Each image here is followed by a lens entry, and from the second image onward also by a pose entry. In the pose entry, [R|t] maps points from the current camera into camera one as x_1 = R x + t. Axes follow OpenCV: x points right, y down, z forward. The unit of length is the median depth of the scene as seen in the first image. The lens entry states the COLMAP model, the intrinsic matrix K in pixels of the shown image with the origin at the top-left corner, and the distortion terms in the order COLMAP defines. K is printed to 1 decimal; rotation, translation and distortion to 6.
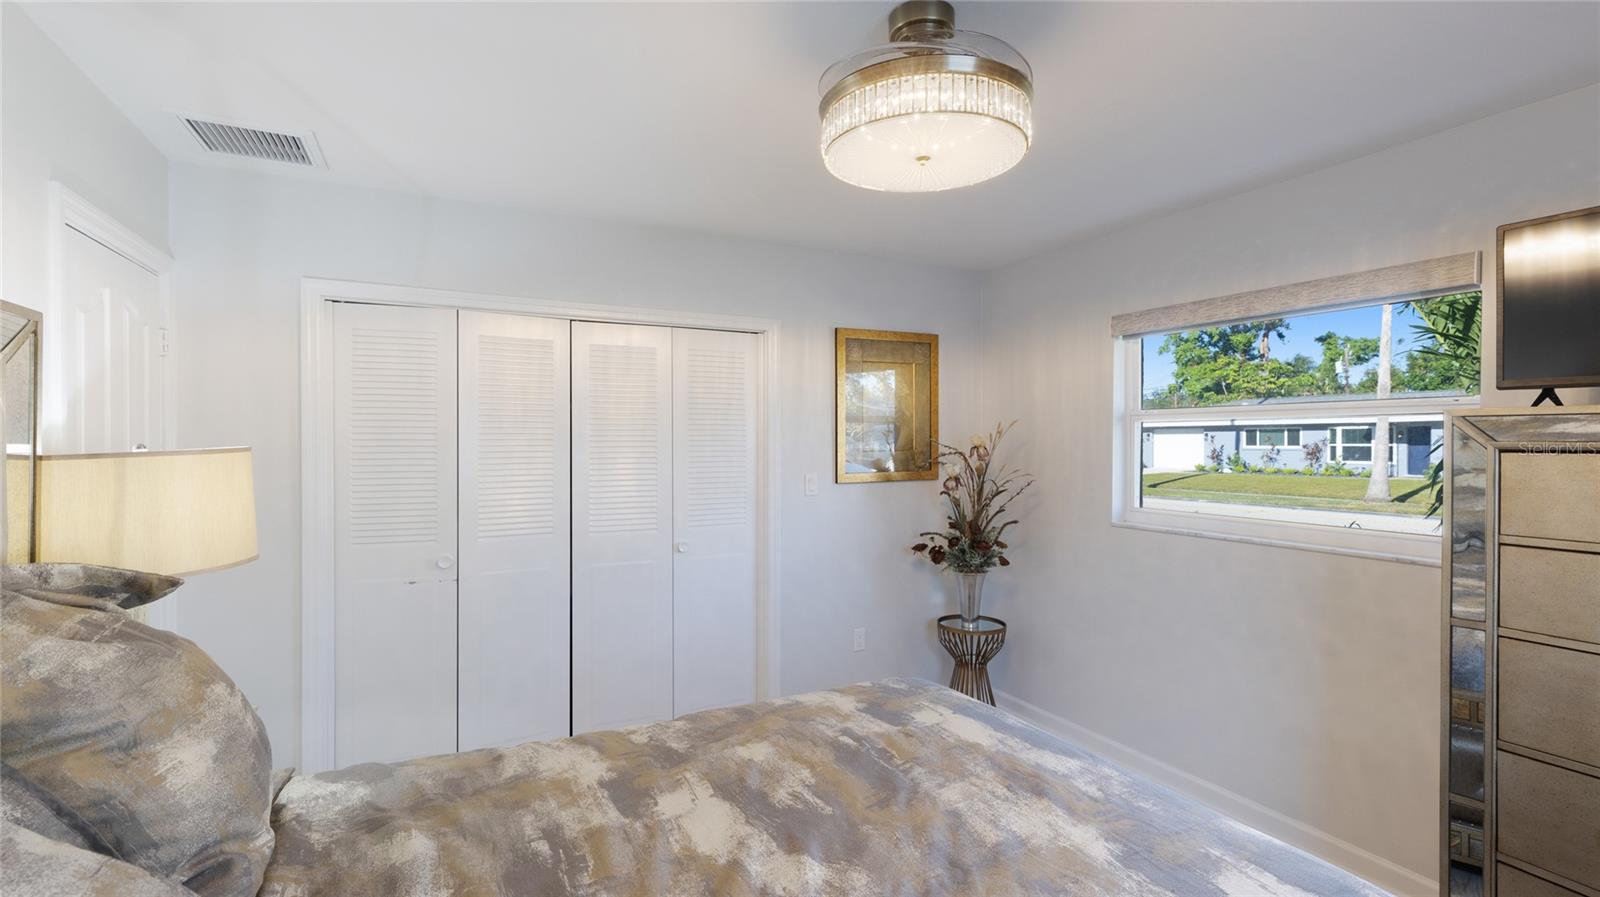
lens RADIAL K [[730.7, 0, 794.8], [0, 730.7, 448.3], [0, 0, 1]] dist [0.018456, -0.000125]
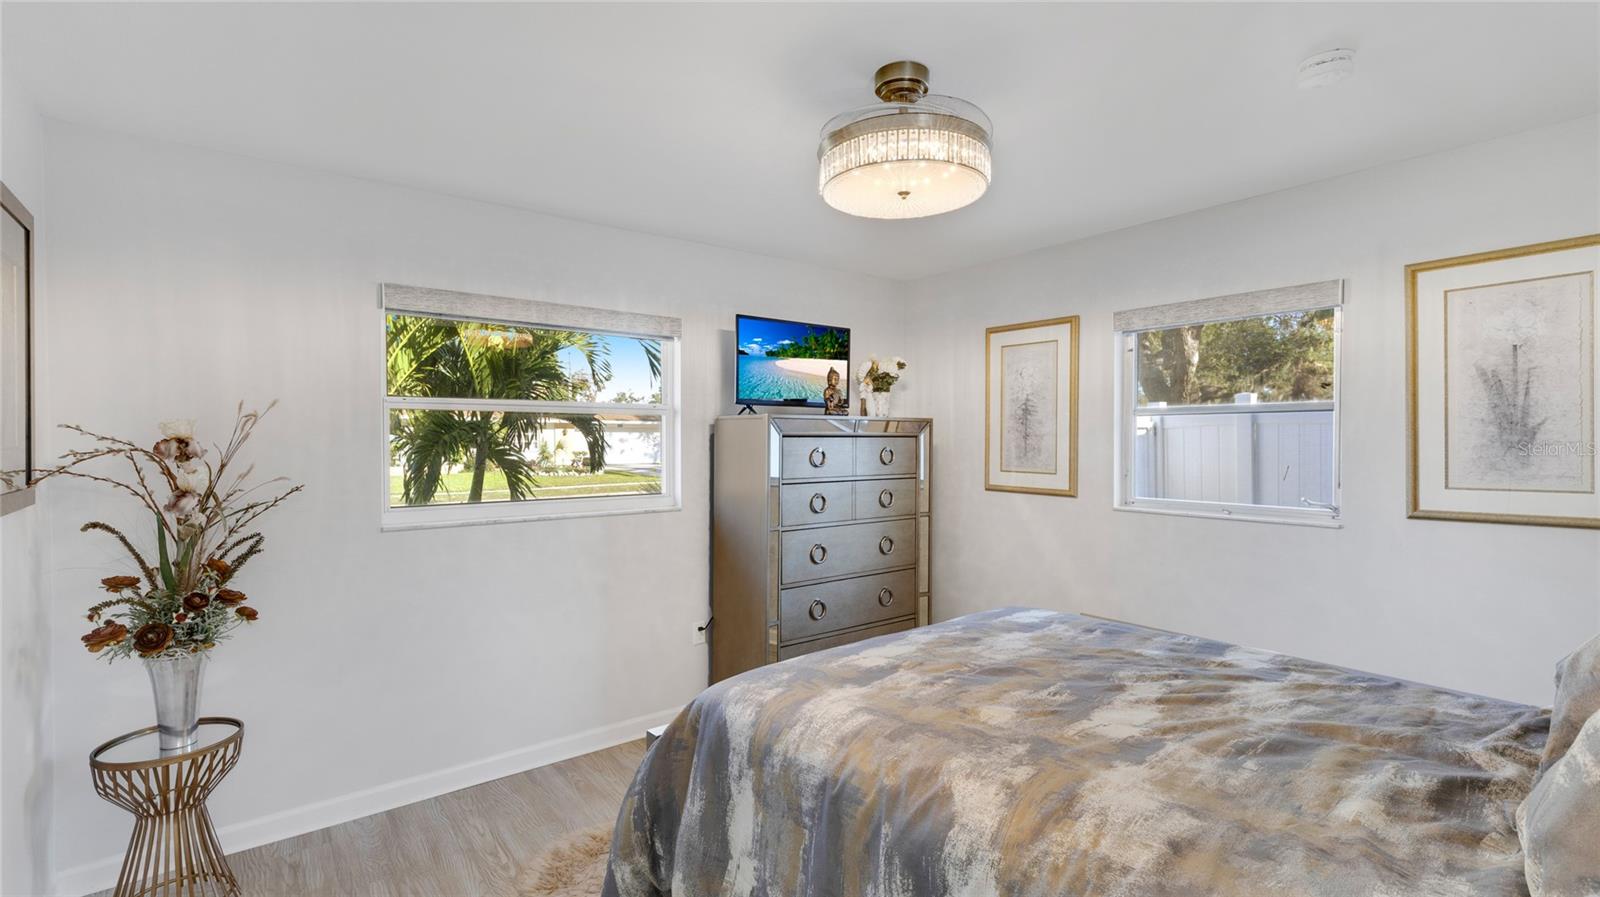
lens RADIAL K [[726.6, 0, 800.0], [0, 726.6, 448.5], [0, 0, 1]] dist [0.003359, 0.000365]
pose [[-0.207356, -0.009495, 0.978219, -0.975100], [0.015098, 0.999803, 0.012905, 0.013513], [-0.978149, 0.017446, -0.207172, 1.428476]]
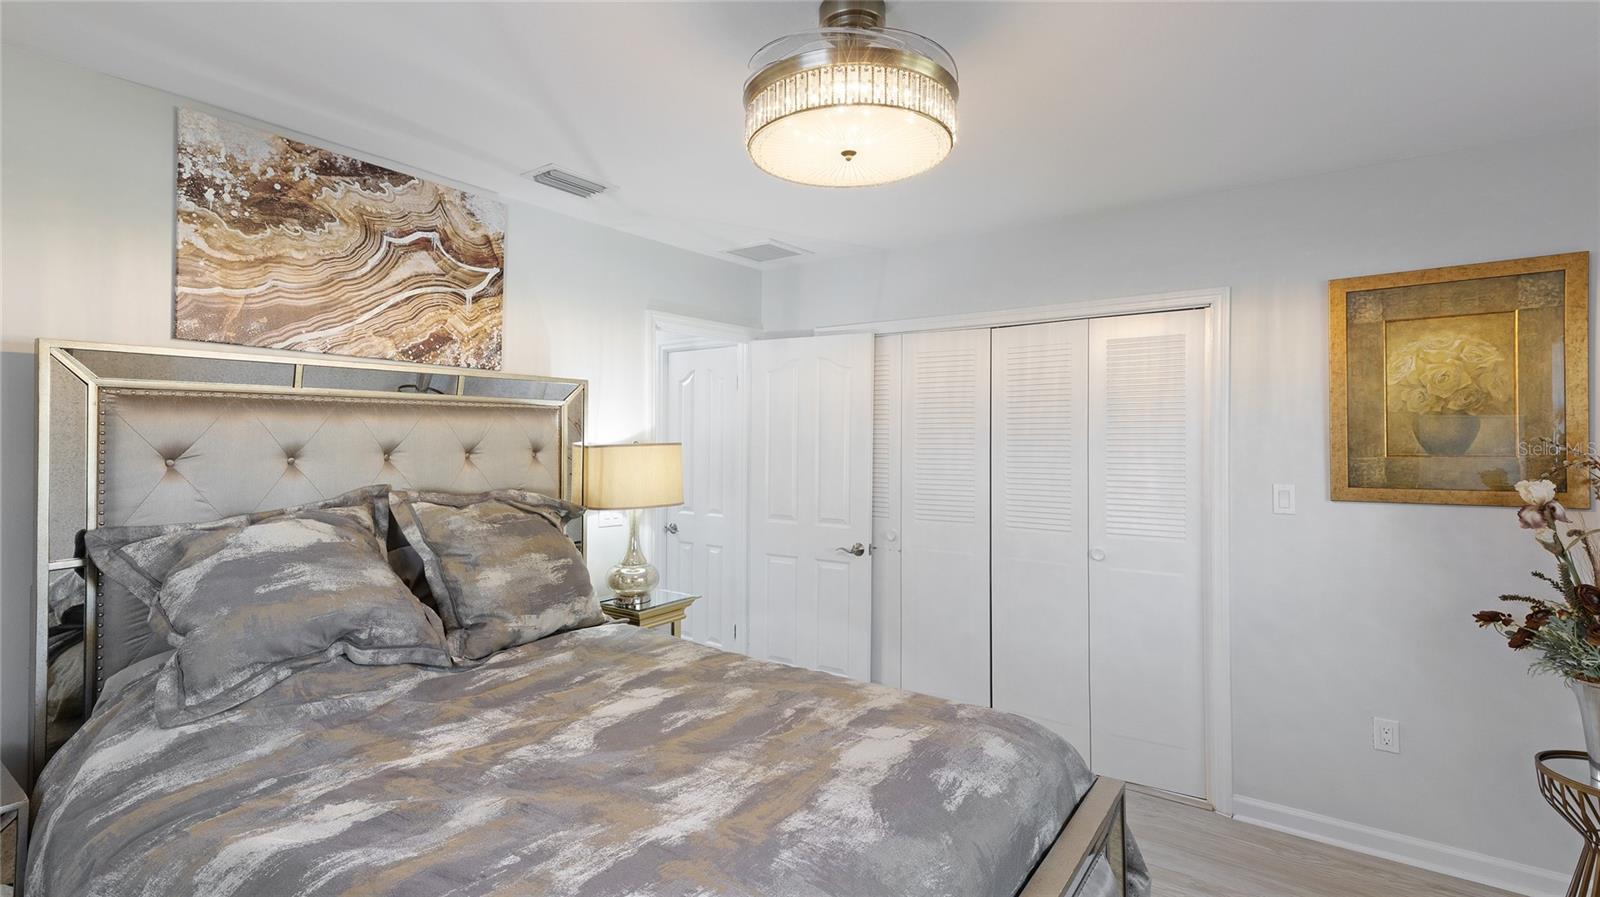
lens RADIAL K [[726.6, 0, 800.0], [0, 726.6, 448.5], [0, 0, 1]] dist [0.003359, 0.000365]
pose [[0.469342, 0.013898, -0.882907, 1.017871], [-0.010437, 0.999894, 0.010192, -0.009101], [0.882955, 0.004432, 0.469437, 0.493079]]
